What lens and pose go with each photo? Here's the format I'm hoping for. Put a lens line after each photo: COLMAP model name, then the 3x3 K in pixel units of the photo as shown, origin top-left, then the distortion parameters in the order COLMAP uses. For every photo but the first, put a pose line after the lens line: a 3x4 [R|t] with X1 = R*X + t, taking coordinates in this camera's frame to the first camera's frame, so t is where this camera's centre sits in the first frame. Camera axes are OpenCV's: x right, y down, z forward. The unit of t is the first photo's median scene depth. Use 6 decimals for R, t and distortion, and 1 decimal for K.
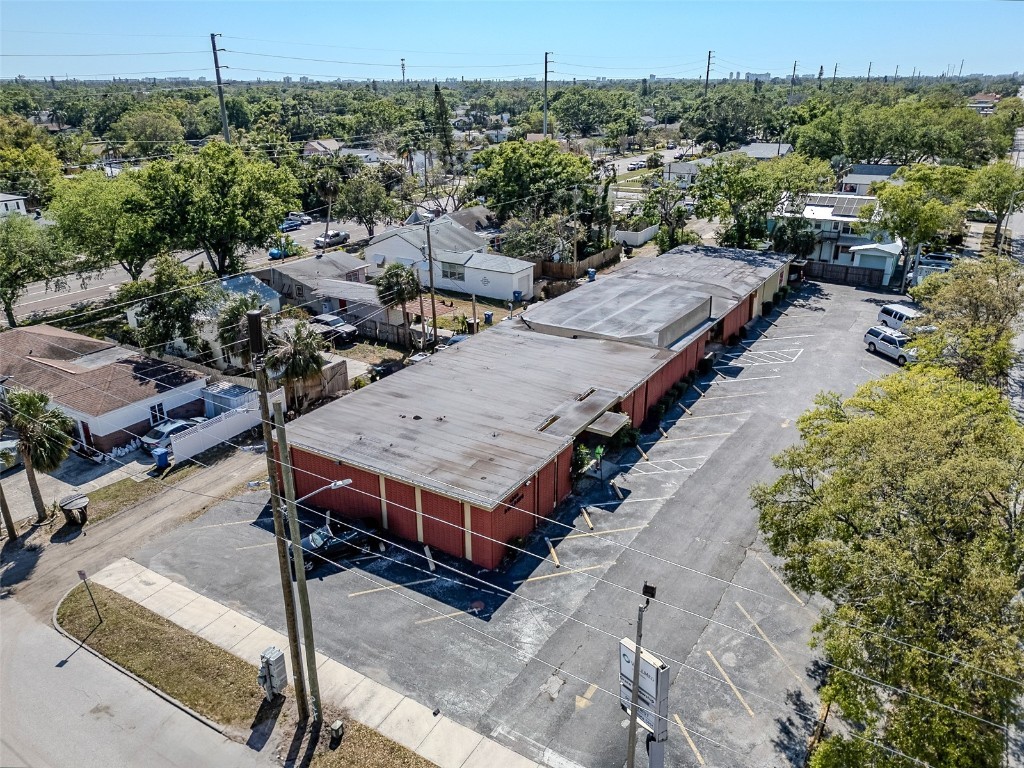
lens RADIAL K [[730.5, 0, 512.0], [0, 730.5, 384.0], [0, 0, 1]] dist [0.065615, -0.069987]
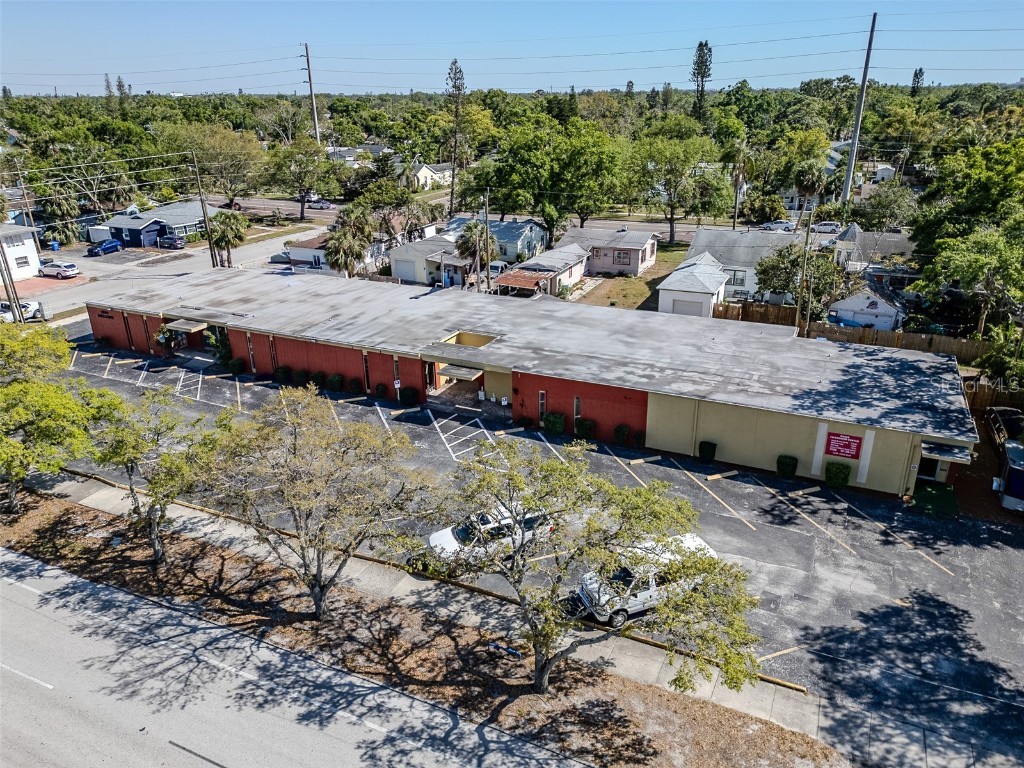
lens RADIAL K [[717.6, 0, 514.5], [0, 717.6, 387.4], [0, 0, 1]] dist [0.068322, -0.071236]
pose [[0.116644, 0.377136, -0.918783, 0.945023], [-0.368936, 0.875355, 0.312472, -0.306874], [0.922106, 0.302525, 0.241244, 0.856753]]
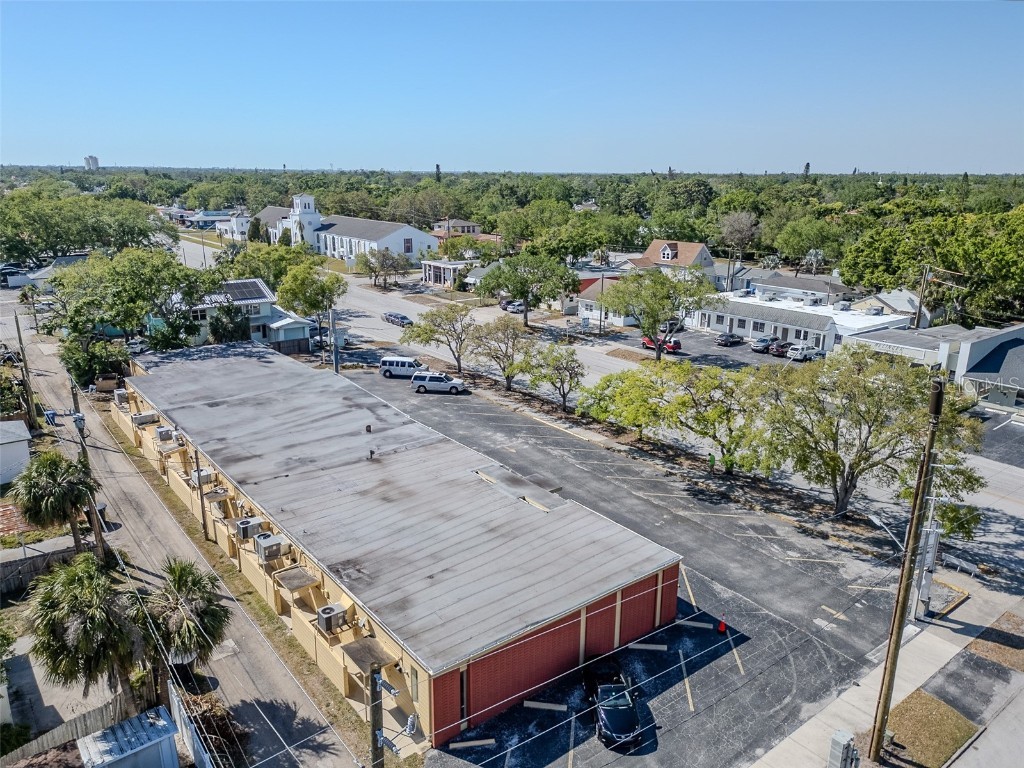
lens RADIAL K [[717.6, 0, 514.5], [0, 717.6, 387.4], [0, 0, 1]] dist [0.068322, -0.071236]
pose [[0.342539, -0.248714, 0.905985, -0.552529], [0.343232, 0.930794, 0.125754, -0.152973], [-0.874562, 0.267888, 0.404200, 0.389174]]
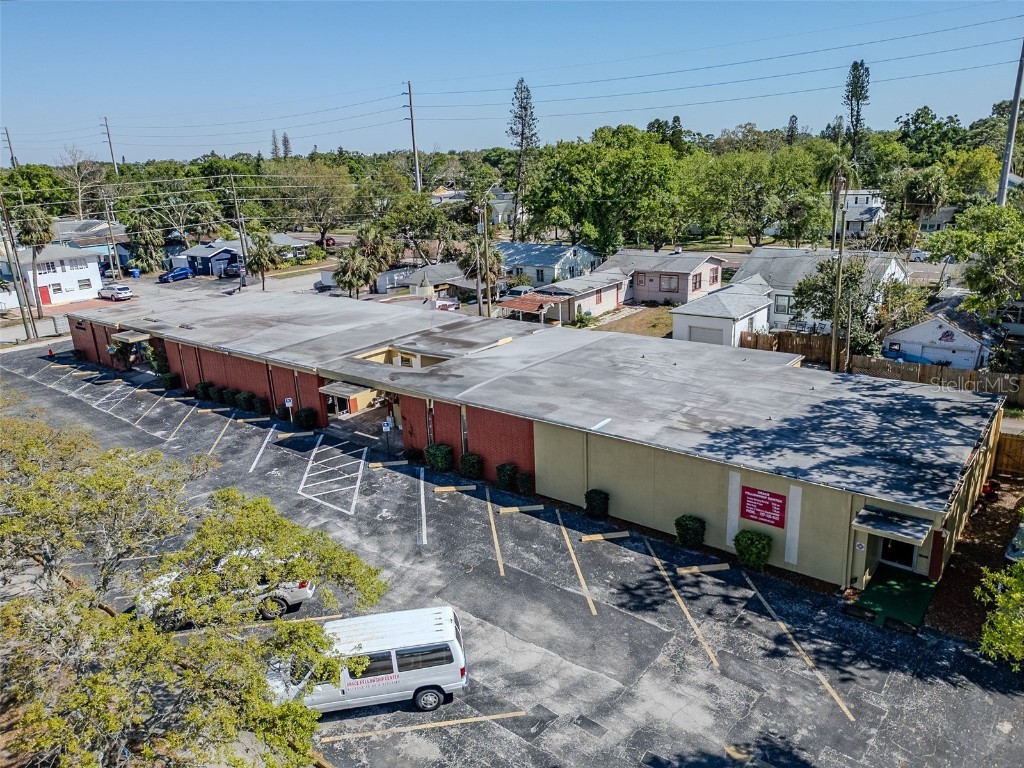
lens RADIAL K [[744.3, 0, 517.4], [0, 744.3, 394.4], [0, 0, 1]] dist [0.039665, -0.003512]
pose [[-0.110272, 0.314347, -0.942882, 0.846816], [-0.340576, 0.879281, 0.332975, -0.328667], [0.933728, 0.357841, 0.010099, 1.101935]]
